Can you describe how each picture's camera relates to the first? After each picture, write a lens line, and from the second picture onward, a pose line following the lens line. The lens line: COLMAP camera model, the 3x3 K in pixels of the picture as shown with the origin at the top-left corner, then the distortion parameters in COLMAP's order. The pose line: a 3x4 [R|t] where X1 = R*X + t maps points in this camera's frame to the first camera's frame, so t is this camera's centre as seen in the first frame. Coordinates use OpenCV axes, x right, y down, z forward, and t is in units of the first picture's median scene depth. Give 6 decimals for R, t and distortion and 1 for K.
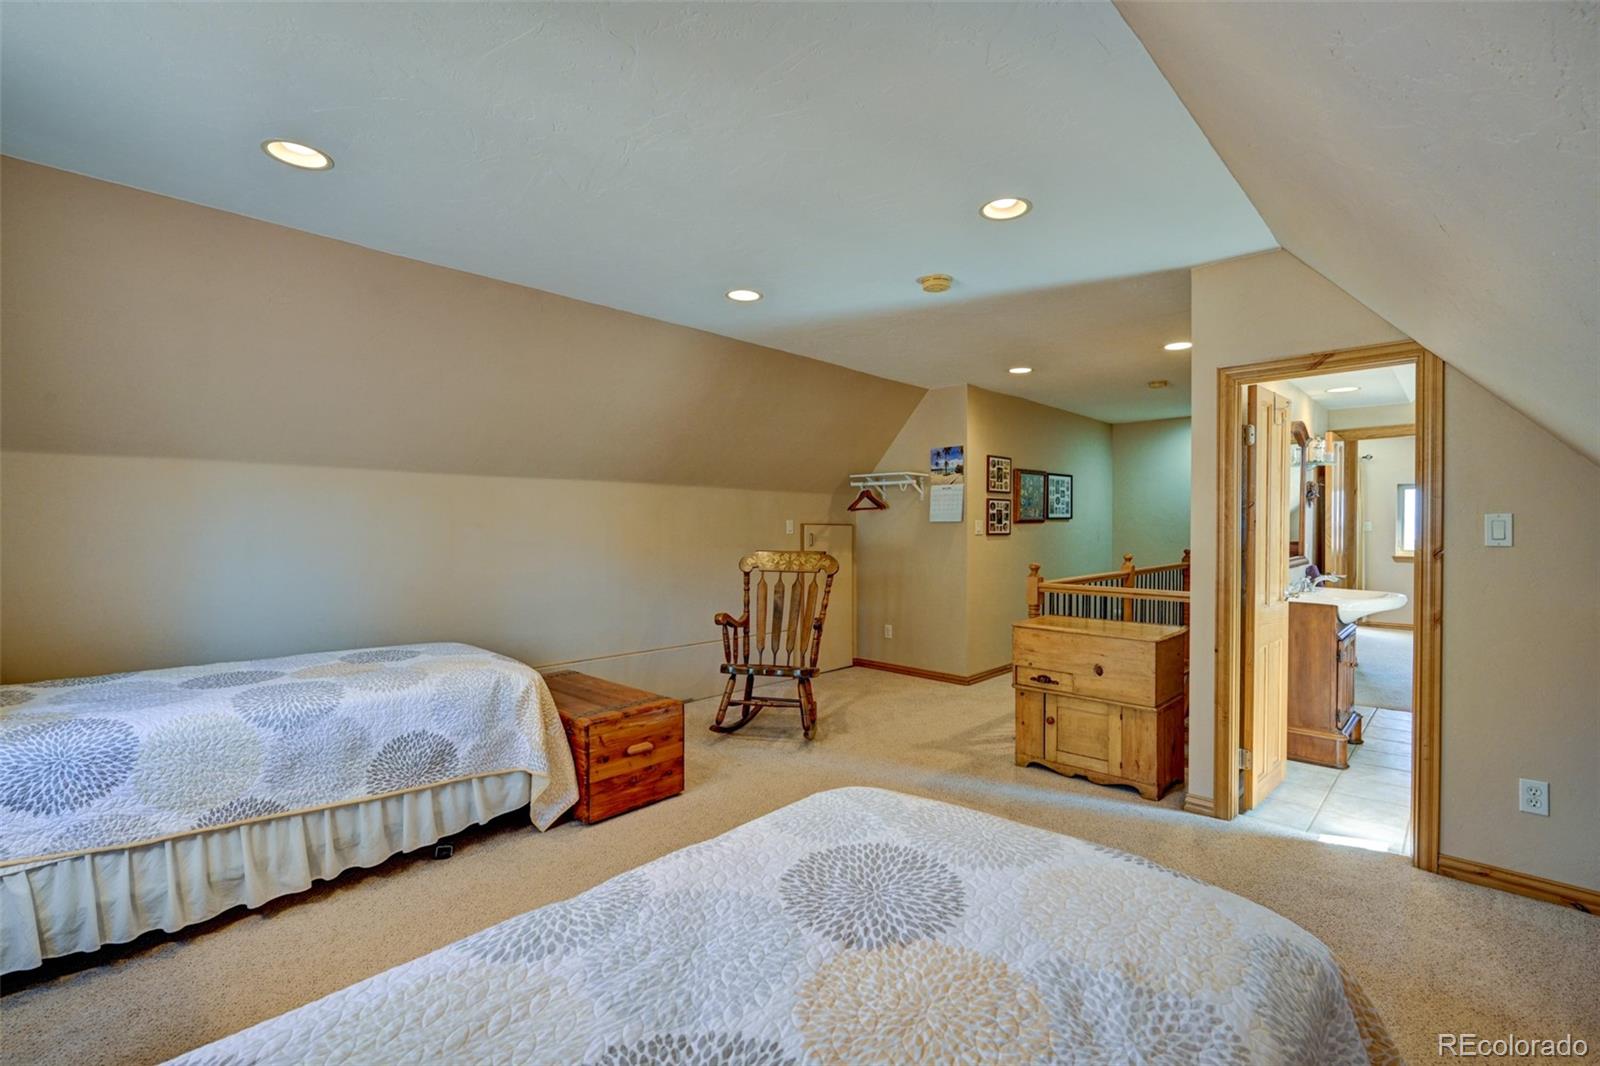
lens RADIAL K [[709.3, 0, 809.4], [0, 709.3, 532.4], [0, 0, 1]] dist [-0.002379, 0.001062]
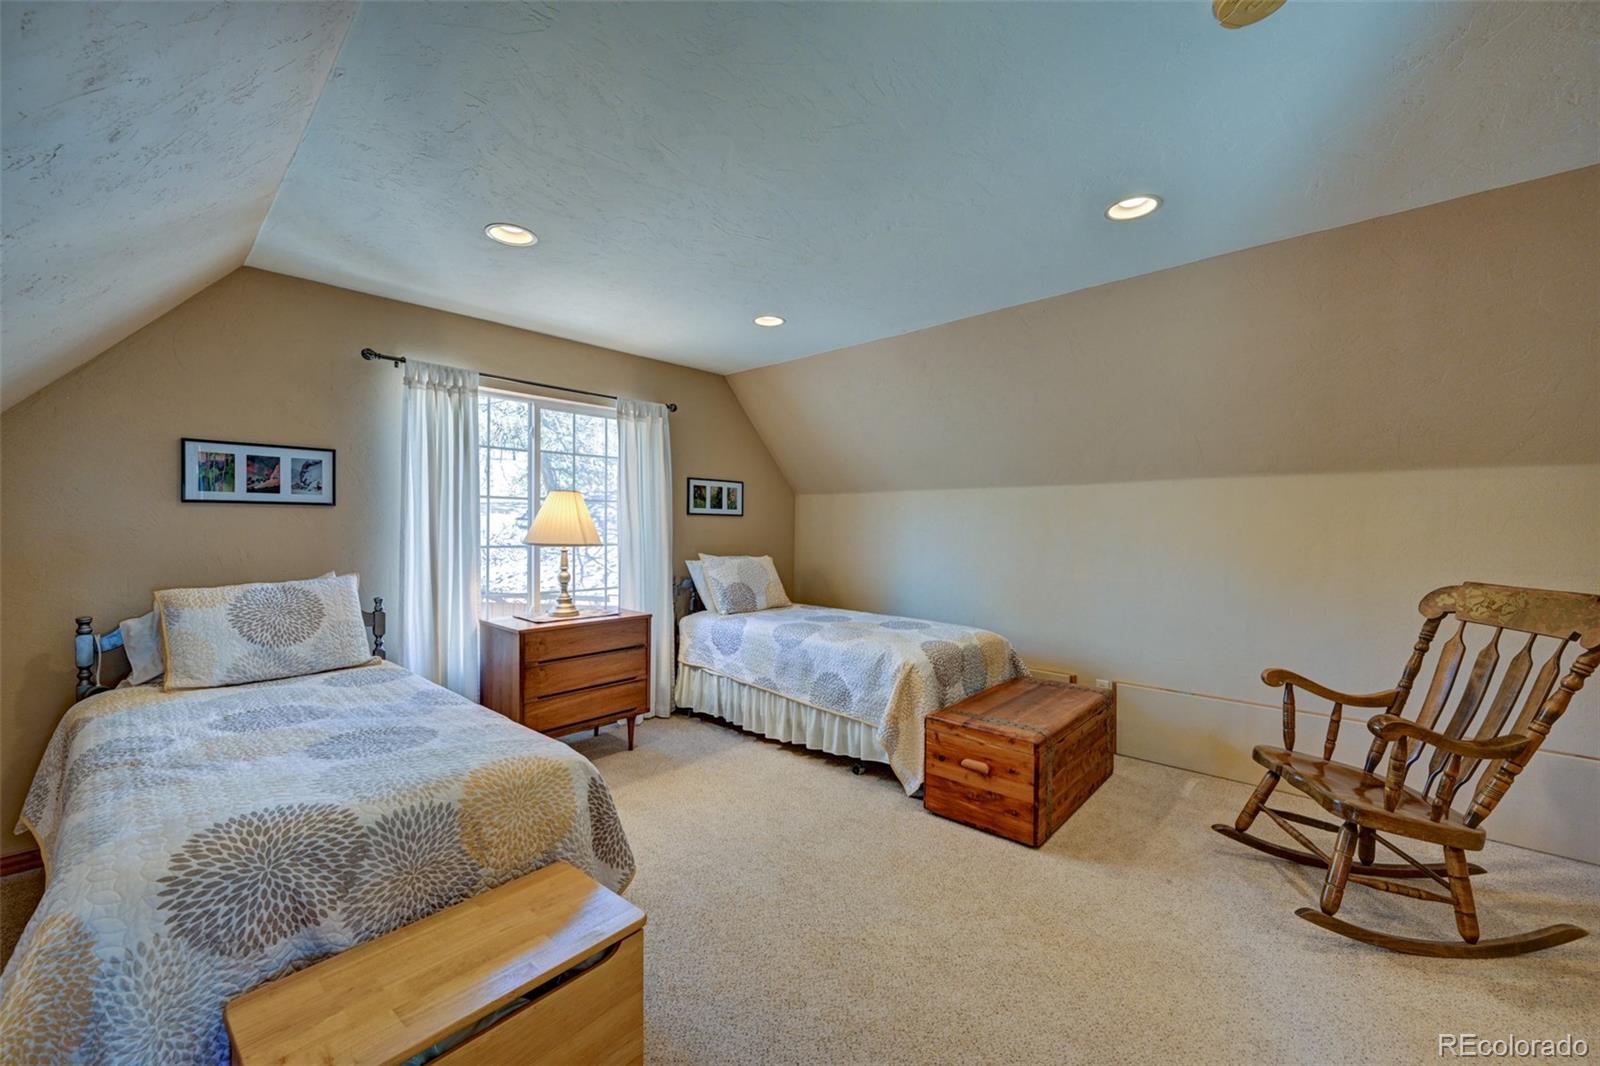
lens RADIAL K [[630.5, 0, 804.9], [0, 630.5, 534.8], [0, 0, 1]] dist [-0.002509, 0.000773]
pose [[0.011469, 0.004250, -0.999925, 0.704470], [-0.017154, 0.999845, 0.004053, -0.005595], [0.999787, 0.017106, 0.011540, 0.883555]]
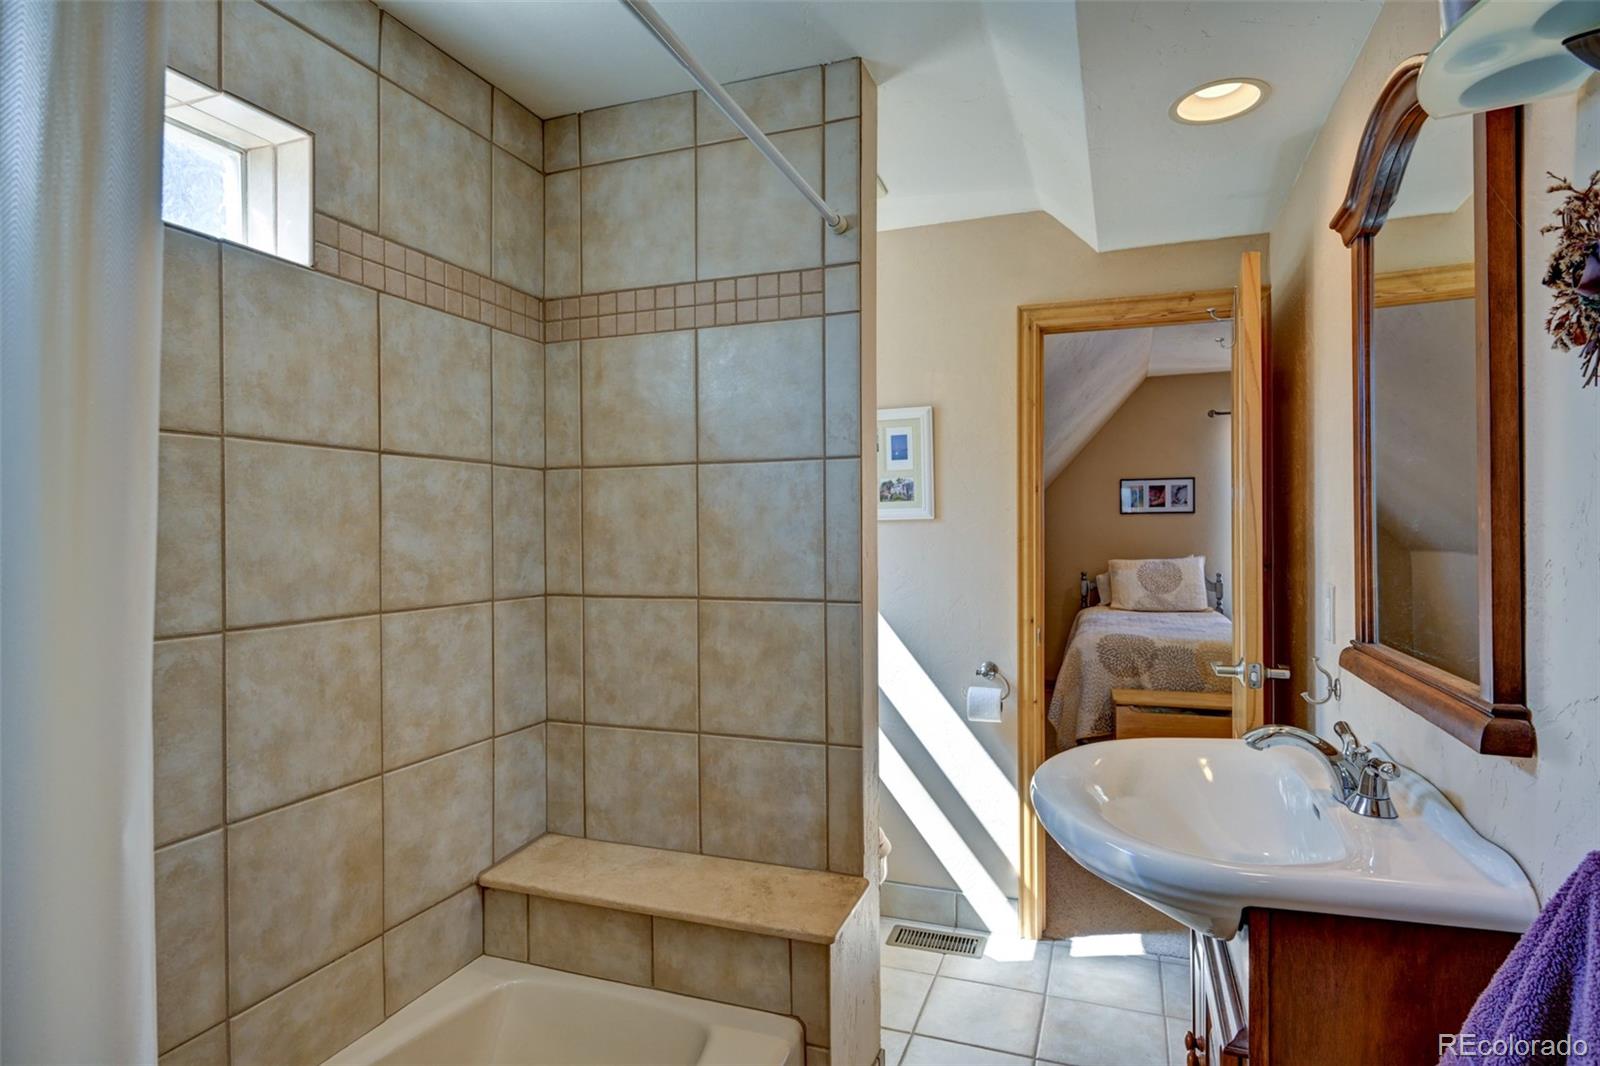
lens RADIAL K [[870.4, 0, 798.8], [0, 870.4, 534.4], [0, 0, 1]] dist [0.001523, 0.000070]
pose [[-0.921087, 0.005322, -0.389321, 1.525564], [-0.000851, 0.999877, 0.015682, -0.015946], [0.389357, 0.014776, -0.920969, 1.852320]]
